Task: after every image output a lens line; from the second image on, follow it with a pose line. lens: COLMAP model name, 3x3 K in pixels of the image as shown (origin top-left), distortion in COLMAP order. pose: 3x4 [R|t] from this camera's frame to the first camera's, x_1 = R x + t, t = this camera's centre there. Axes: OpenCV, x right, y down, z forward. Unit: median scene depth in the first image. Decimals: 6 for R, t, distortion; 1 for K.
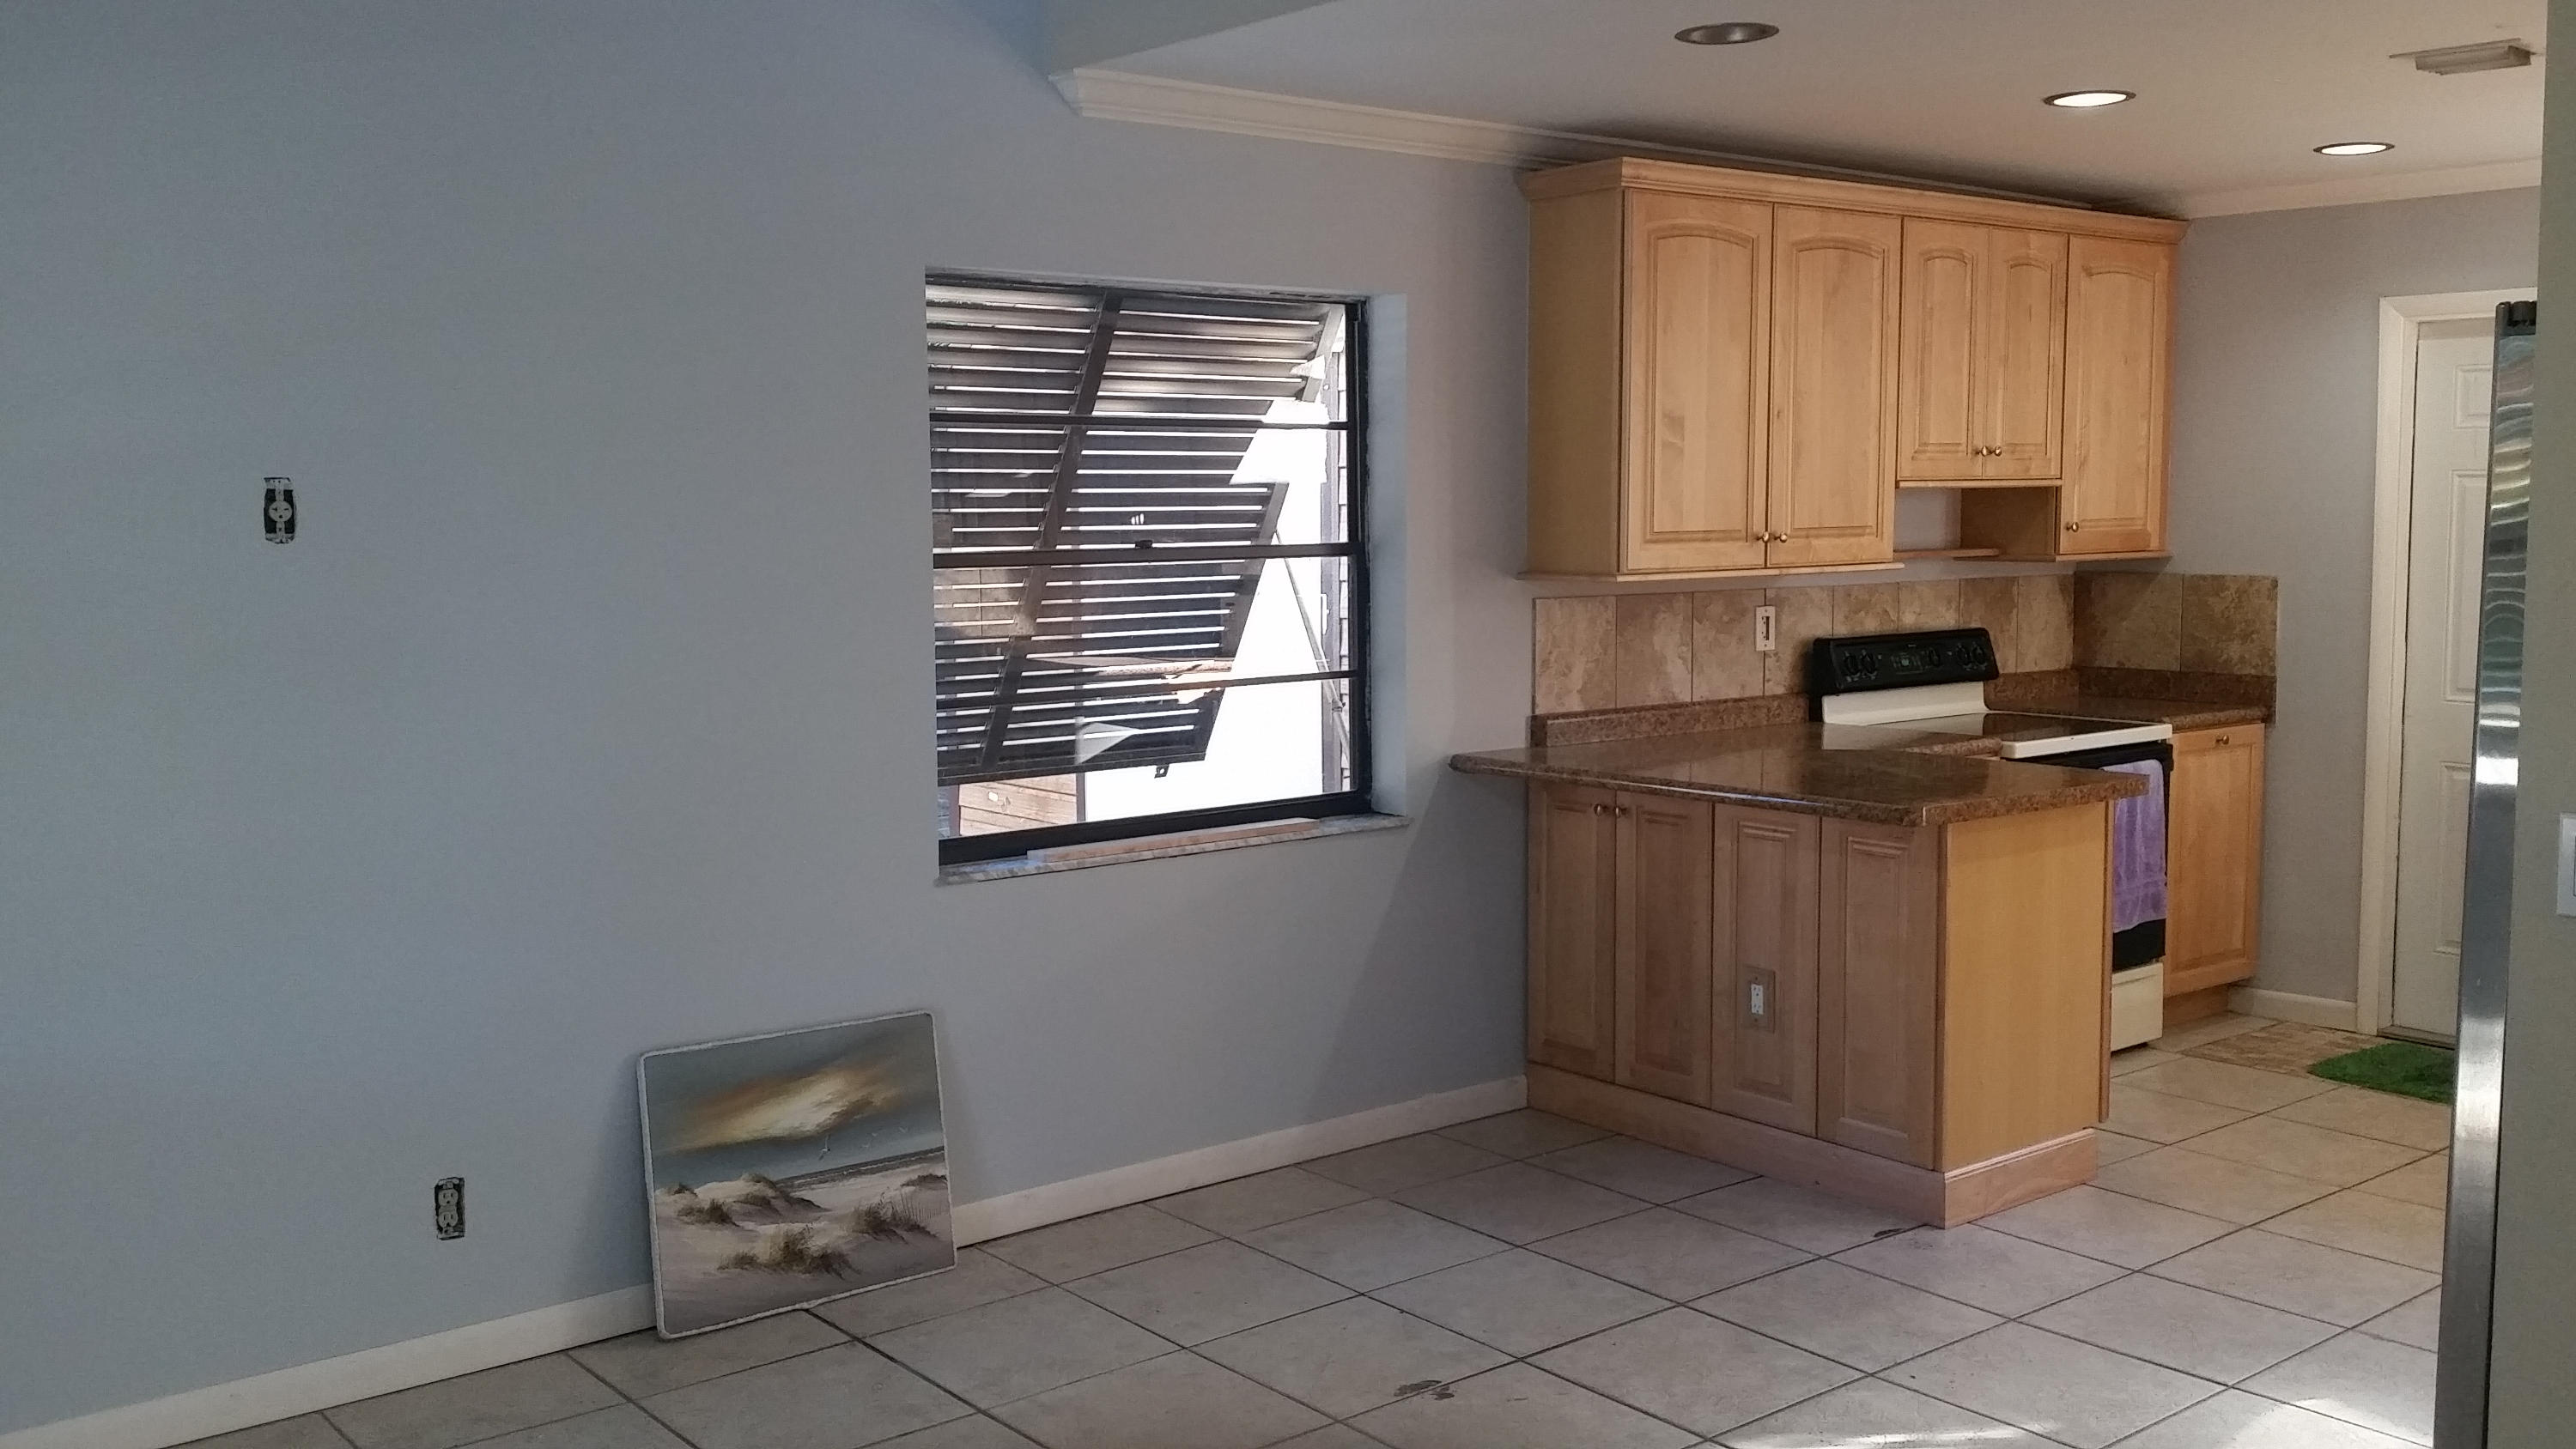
lens RADIAL K [[2248.0, 0, 1275.9], [0, 2248.0, 710.3], [0, 0, 1]] dist [0.181740, -0.427761]
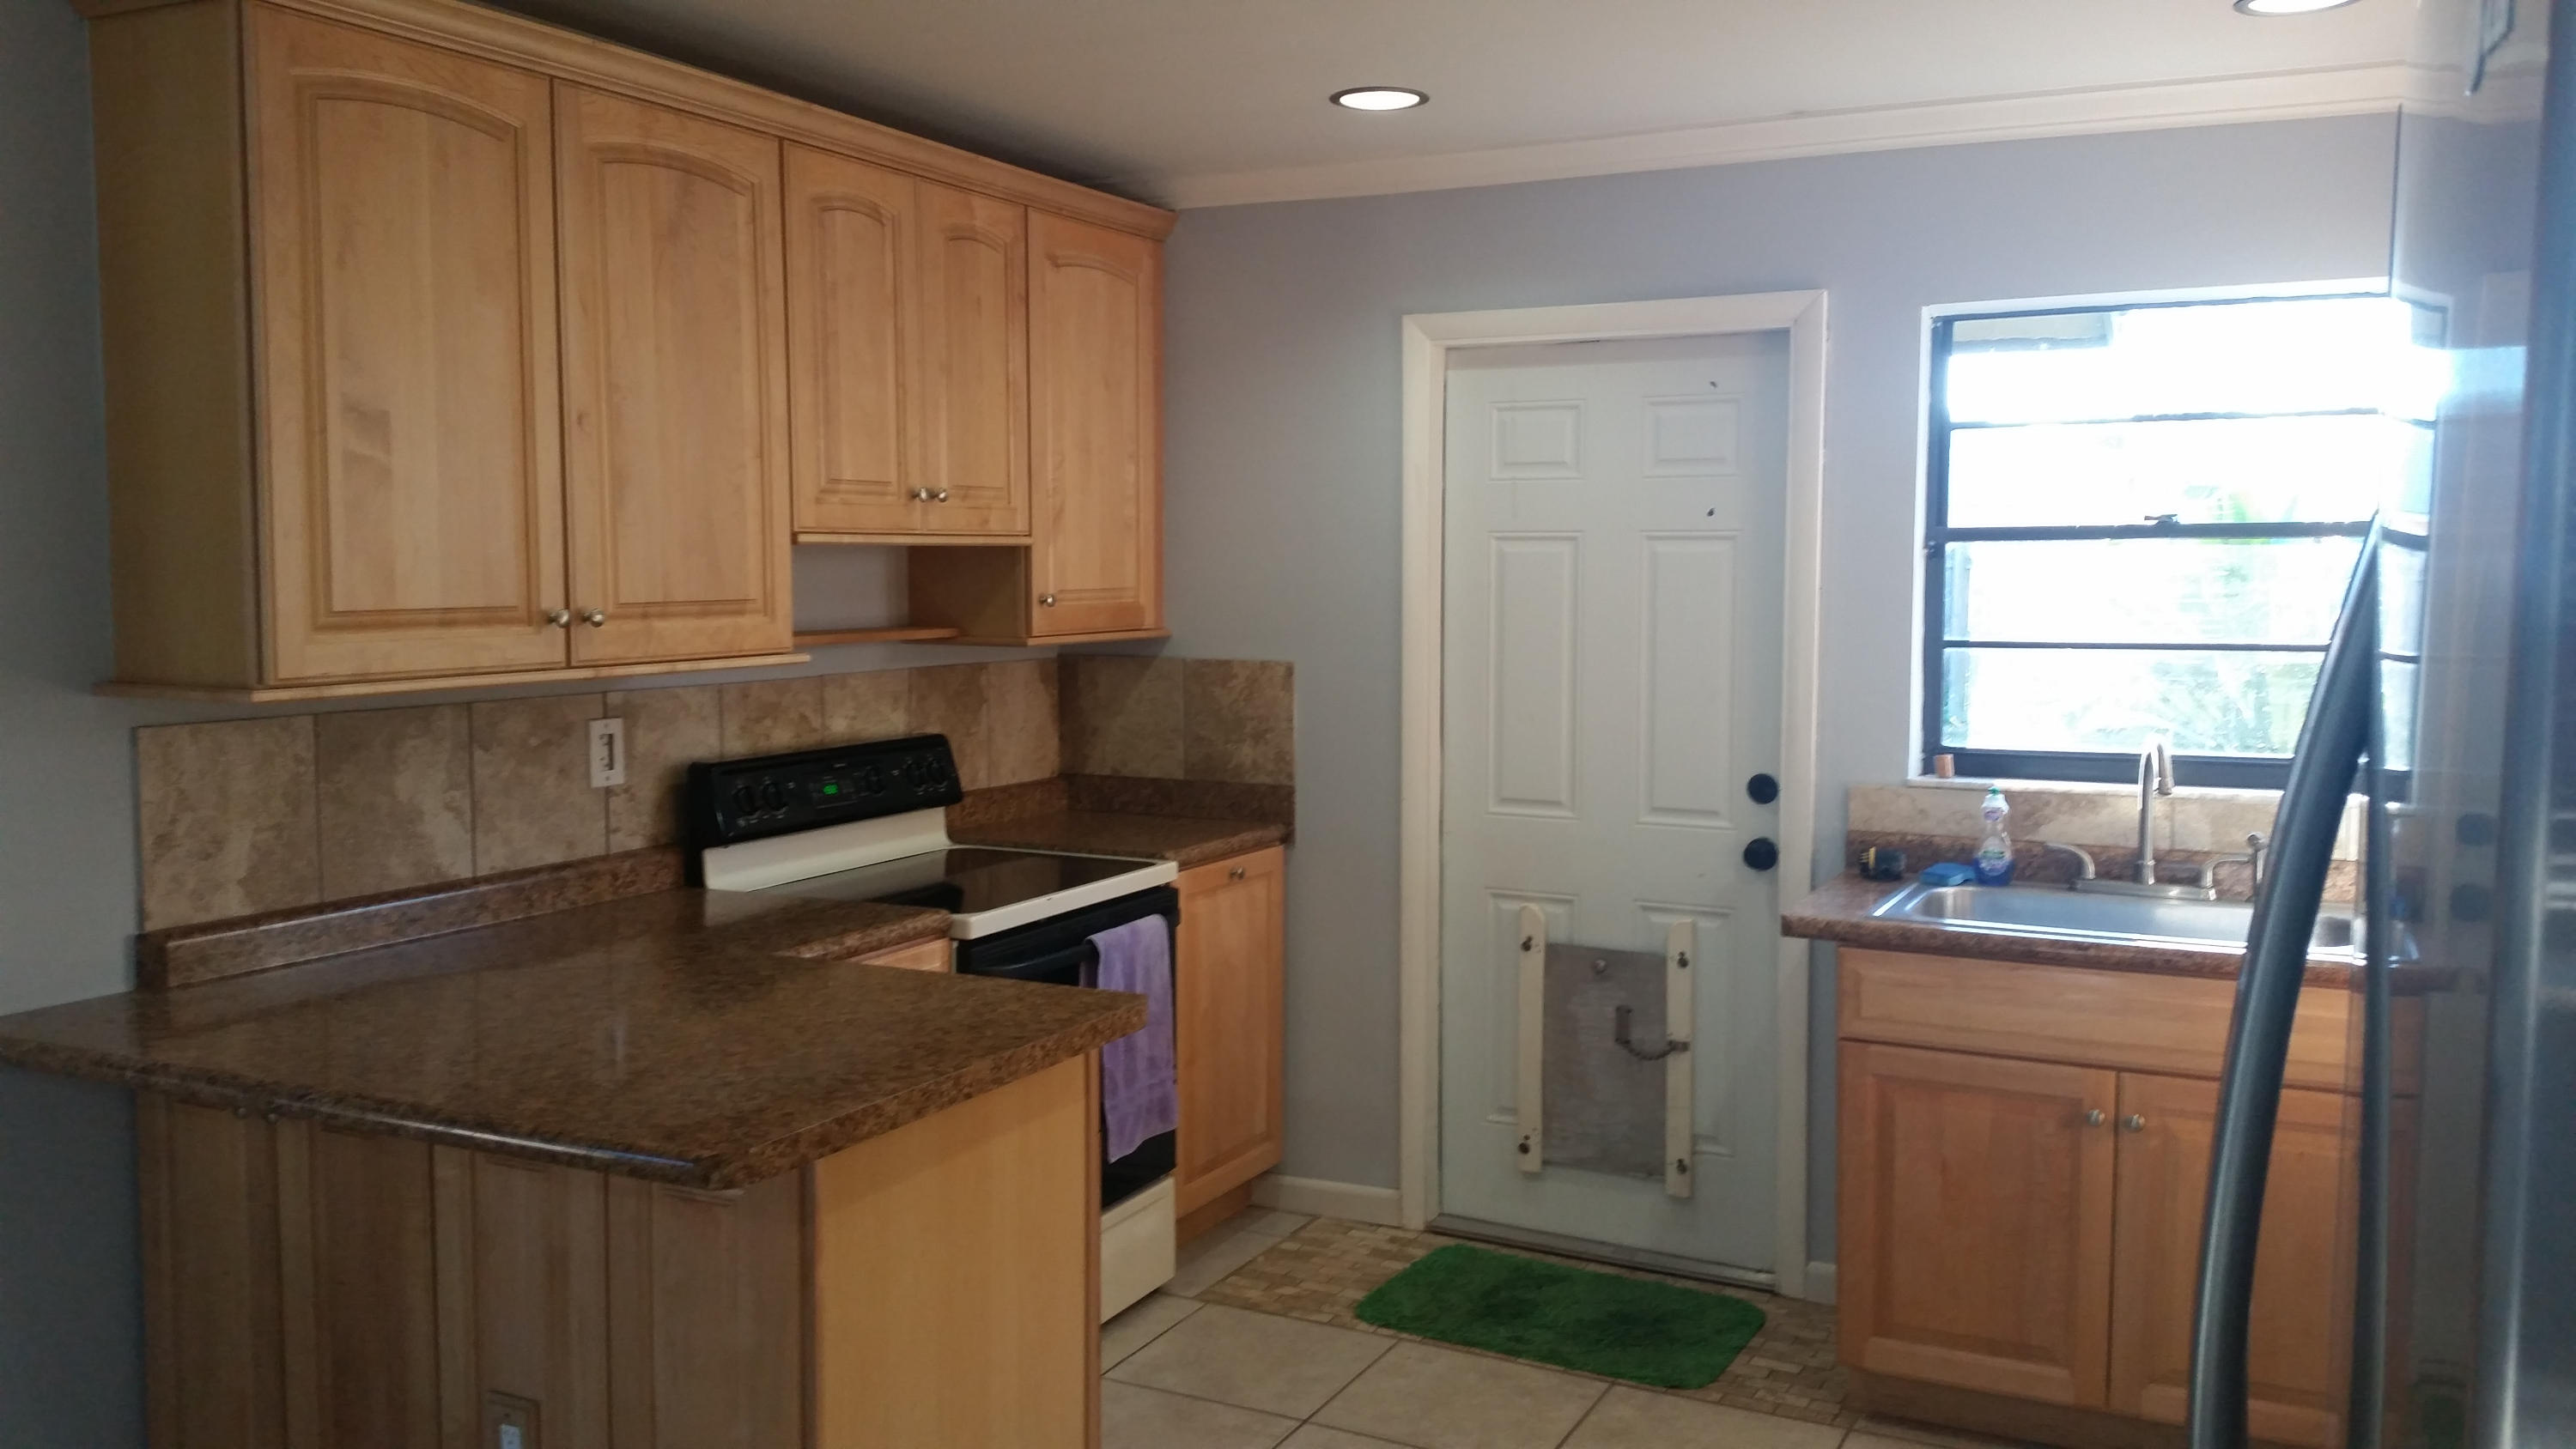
lens RADIAL K [[2064.7, 0, 1288.0], [0, 2064.7, 724.5], [0, 0, 1]] dist [0.149423, -0.251339]
pose [[0.909738, -0.025464, 0.414402, 0.143103], [0.029908, 0.999544, -0.004236, -0.035461], [-0.414105, 0.016248, 0.910084, 0.362571]]
